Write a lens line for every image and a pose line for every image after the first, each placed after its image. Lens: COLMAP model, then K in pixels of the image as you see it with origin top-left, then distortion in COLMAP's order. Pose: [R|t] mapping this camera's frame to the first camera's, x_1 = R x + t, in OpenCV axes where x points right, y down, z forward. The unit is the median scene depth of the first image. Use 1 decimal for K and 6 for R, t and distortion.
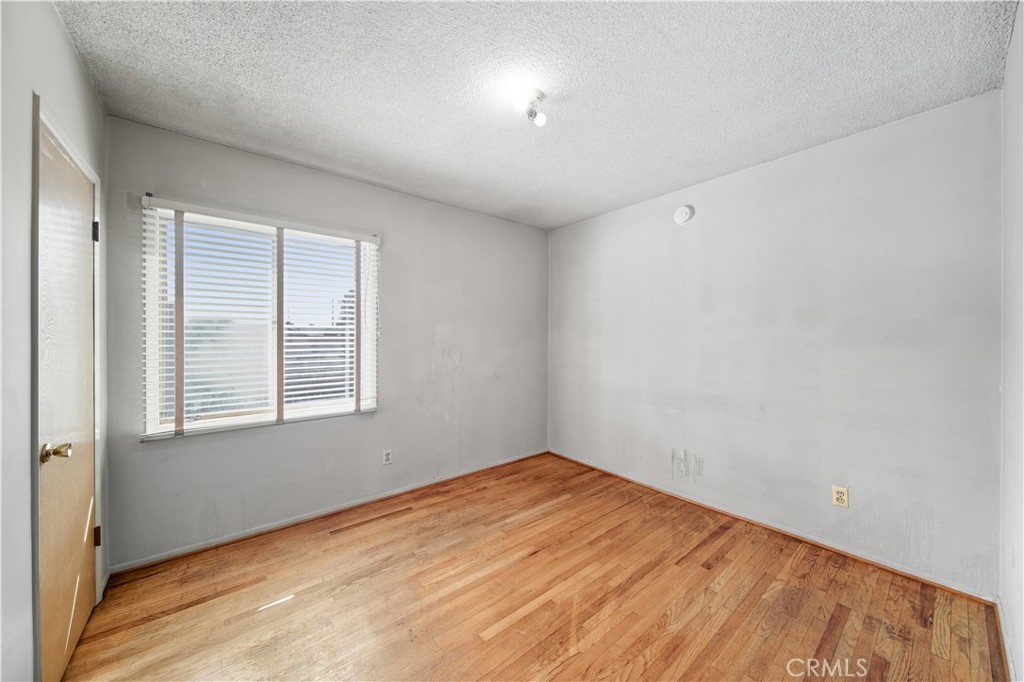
lens RADIAL K [[364.9, 0, 514.8], [0, 364.9, 338.9], [0, 0, 1]] dist [0.000824, 0.000203]
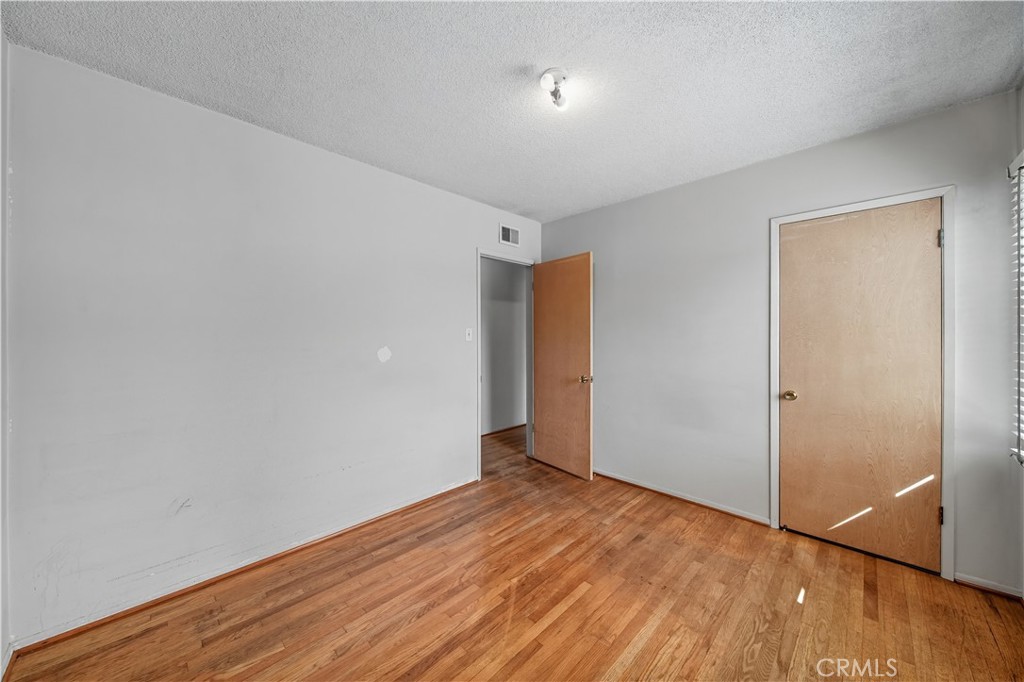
lens RADIAL K [[364.9, 0, 510.4], [0, 364.9, 338.3], [0, 0, 1]] dist [0.000824, 0.000203]
pose [[-0.994748, 0.002977, -0.102311, 0.265661], [0.001898, 0.999942, 0.010635, -0.005916], [0.102336, 0.010385, -0.994696, 1.998219]]
